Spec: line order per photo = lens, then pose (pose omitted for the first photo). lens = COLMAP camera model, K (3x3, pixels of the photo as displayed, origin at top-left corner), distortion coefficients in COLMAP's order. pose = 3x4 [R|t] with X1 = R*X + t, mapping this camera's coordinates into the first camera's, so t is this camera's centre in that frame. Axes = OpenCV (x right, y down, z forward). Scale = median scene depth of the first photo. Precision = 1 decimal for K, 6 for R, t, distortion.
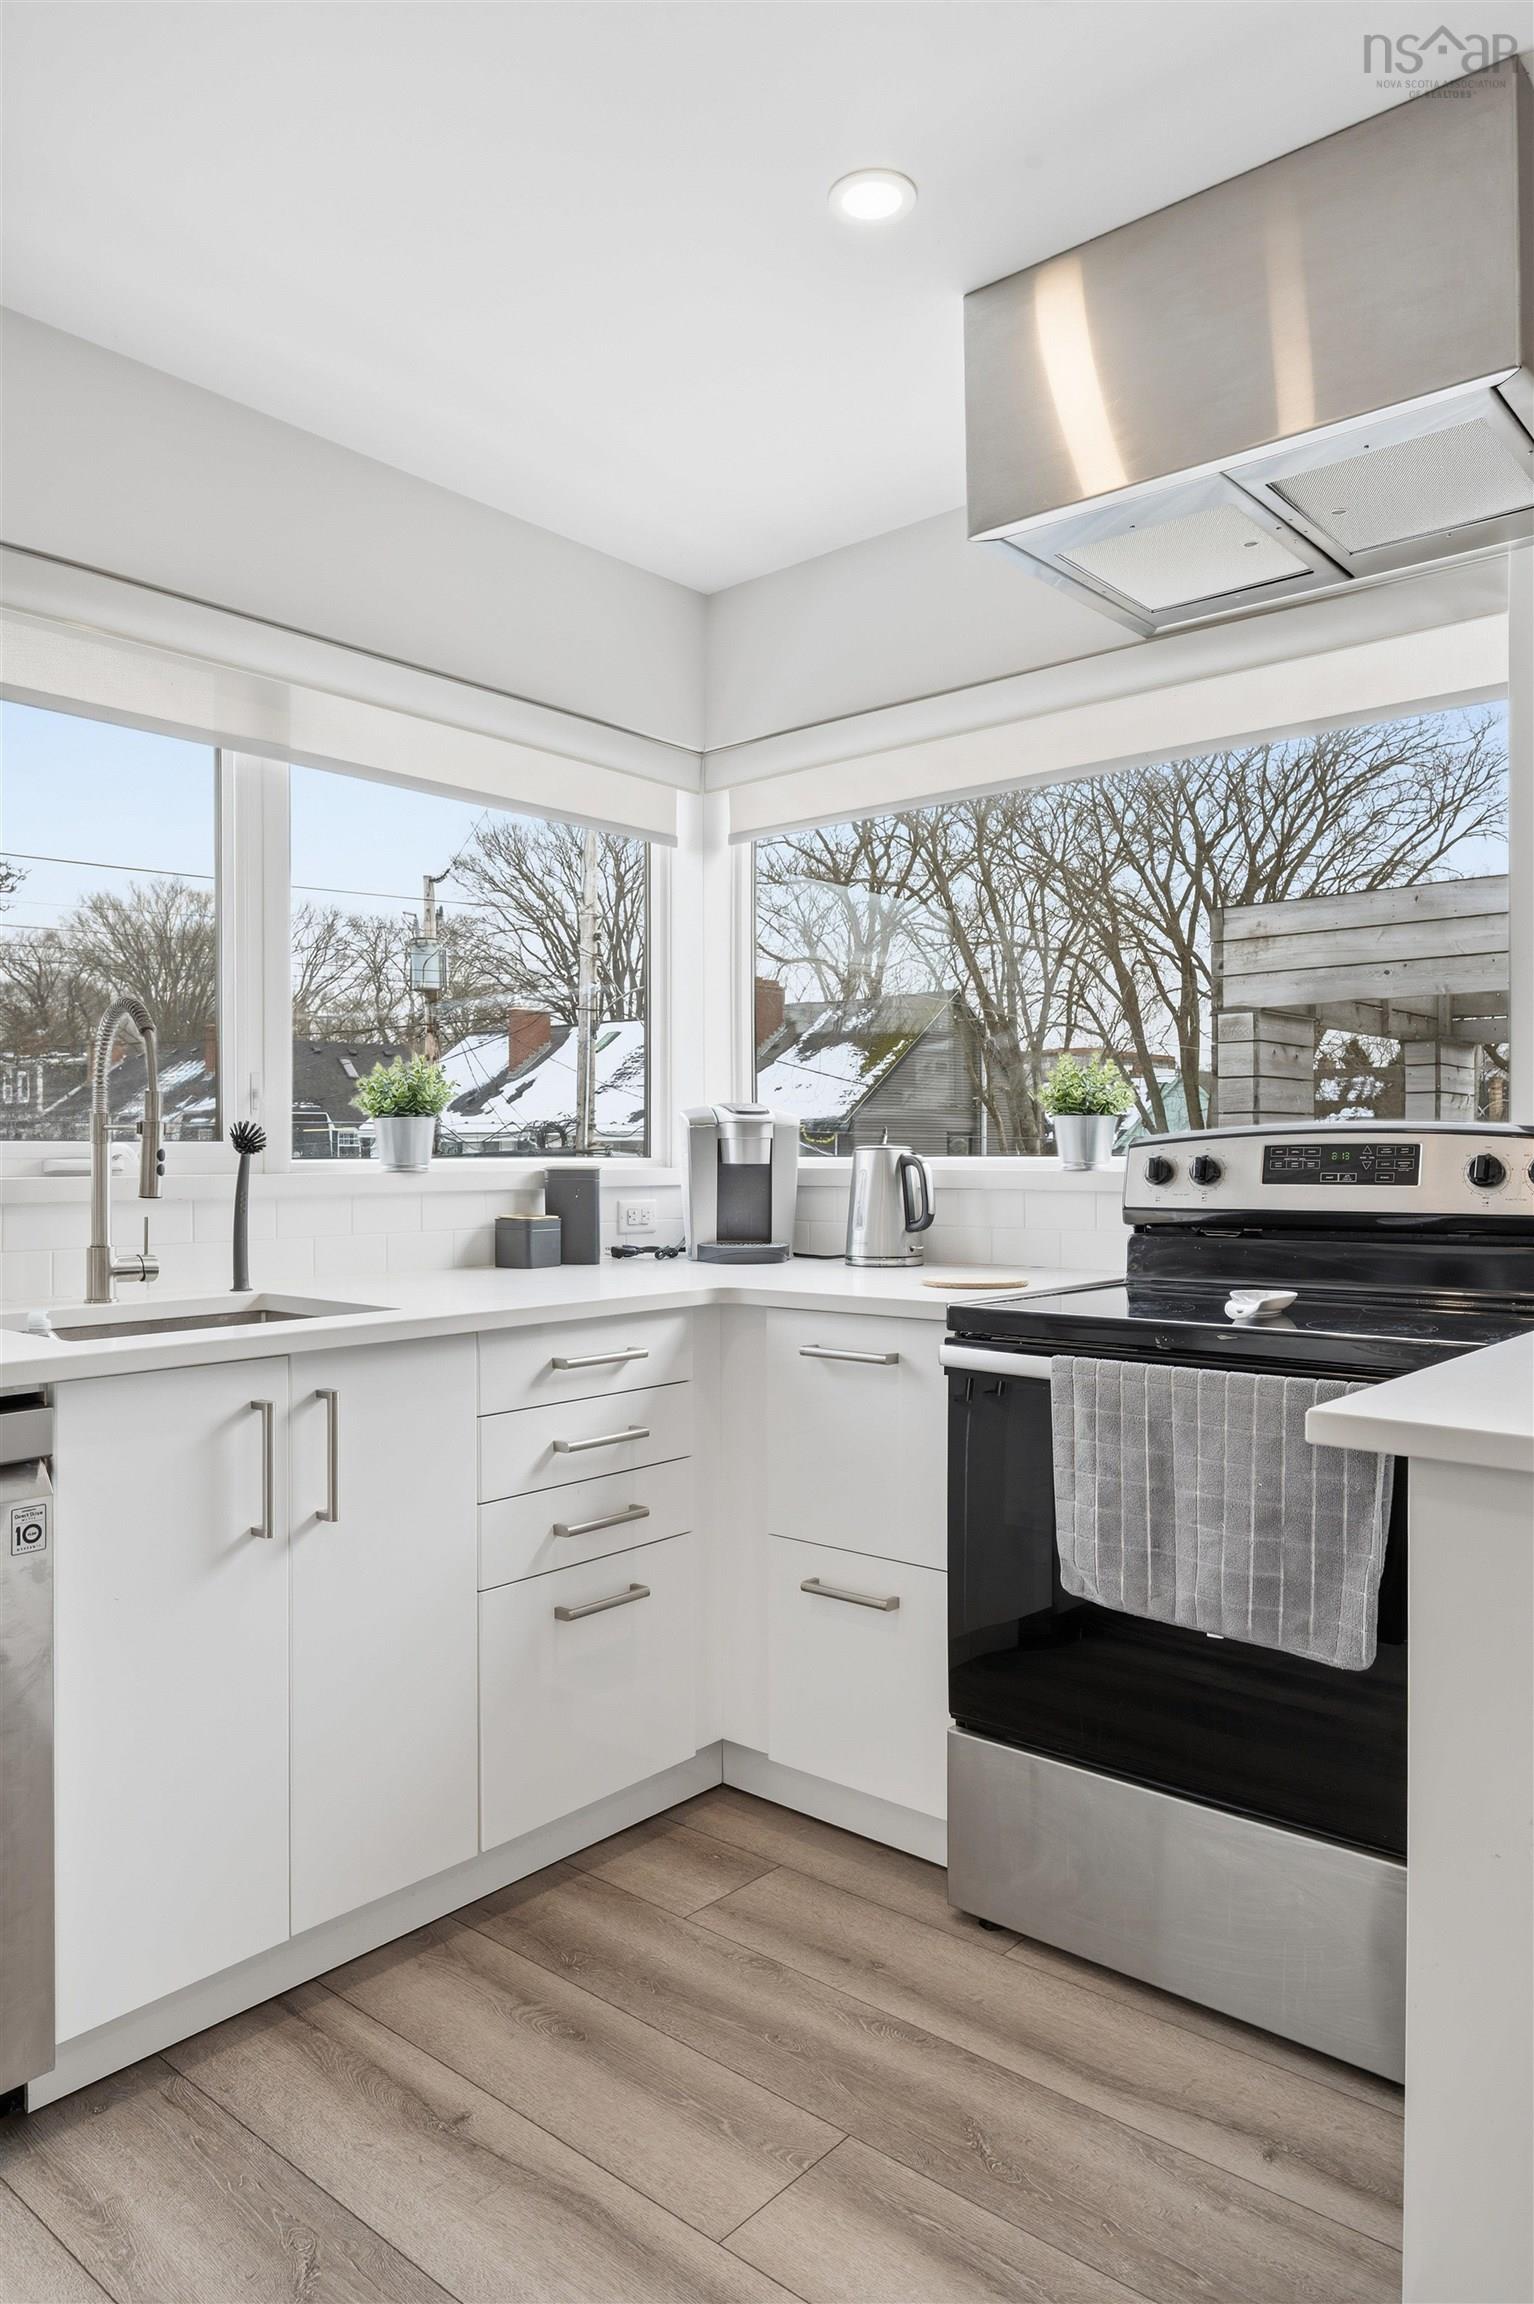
lens RADIAL K [[1491.3, 0, 767.0], [0, 1491.3, 1152.0], [0, 0, 1]] dist [-0.002038, 0.002440]
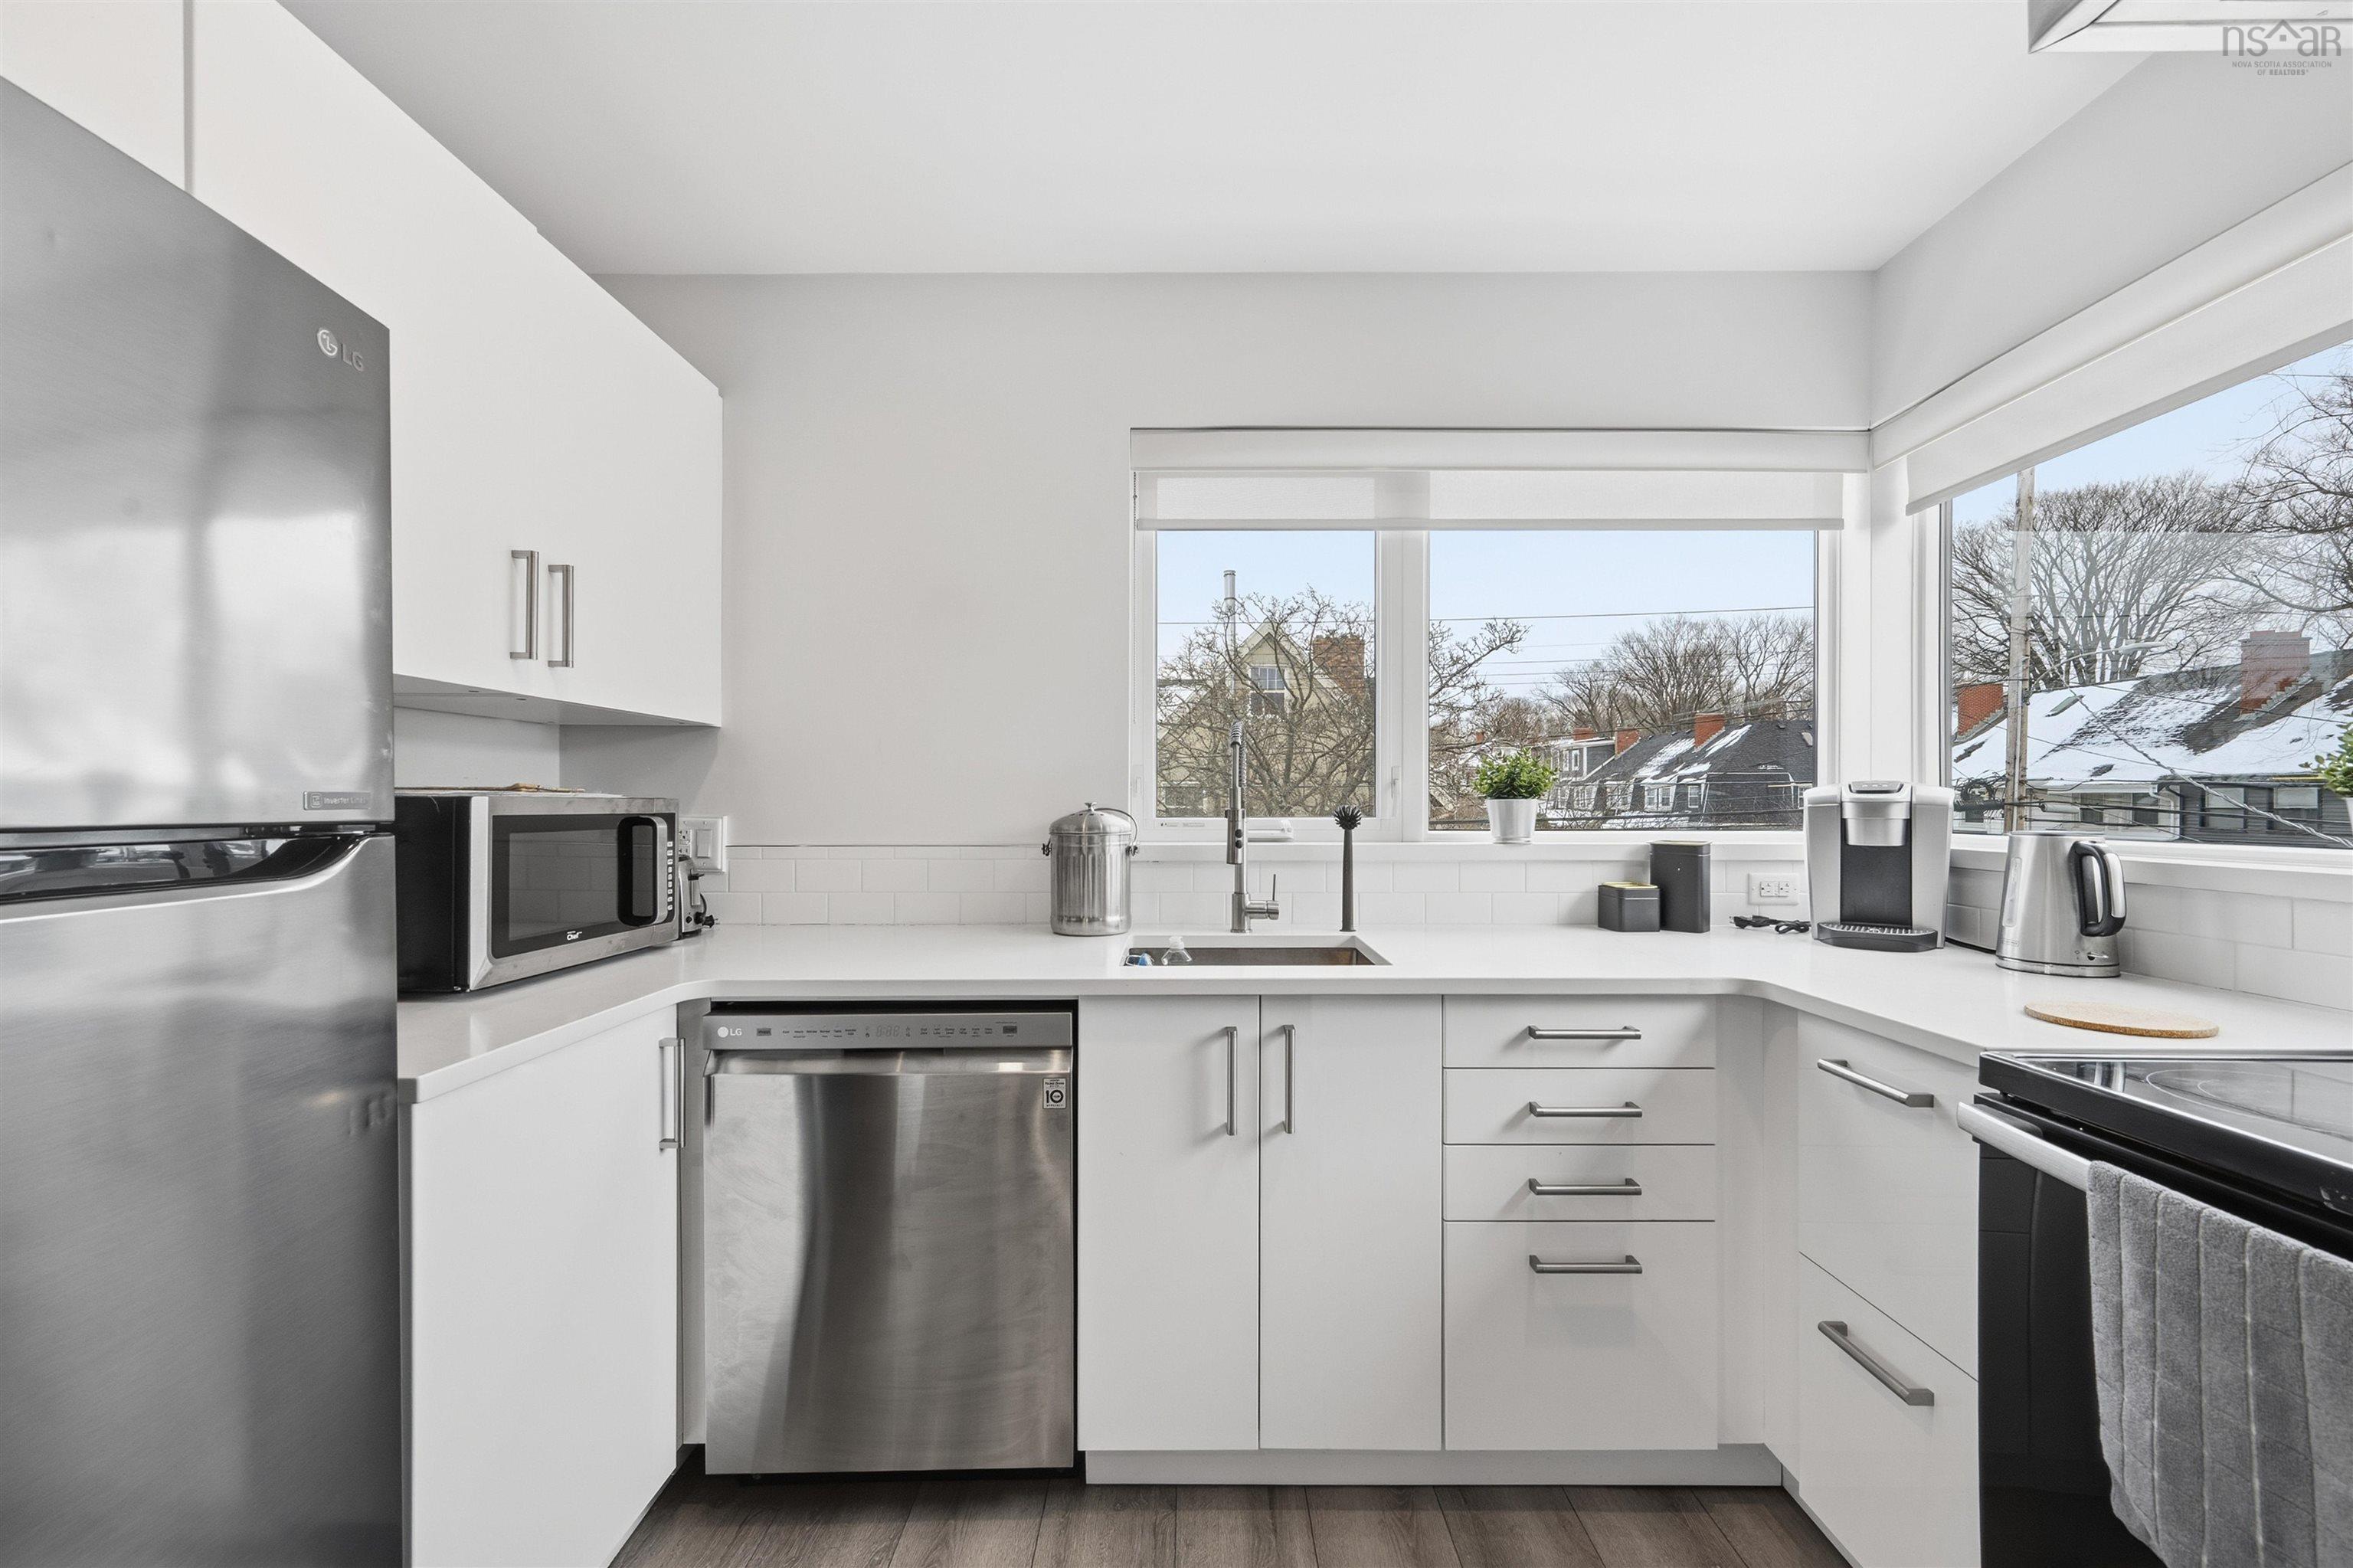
lens RADIAL K [[959.5, 0, 1182.3], [0, 959.5, 799.8], [0, 0, 1]] dist [0.001362, -0.000163]
pose [[0.649966, 0.001132, -0.759963, 0.167262], [-0.001510, 0.999999, 0.000198, -0.020556], [0.759962, 0.001018, 0.649967, 0.258455]]
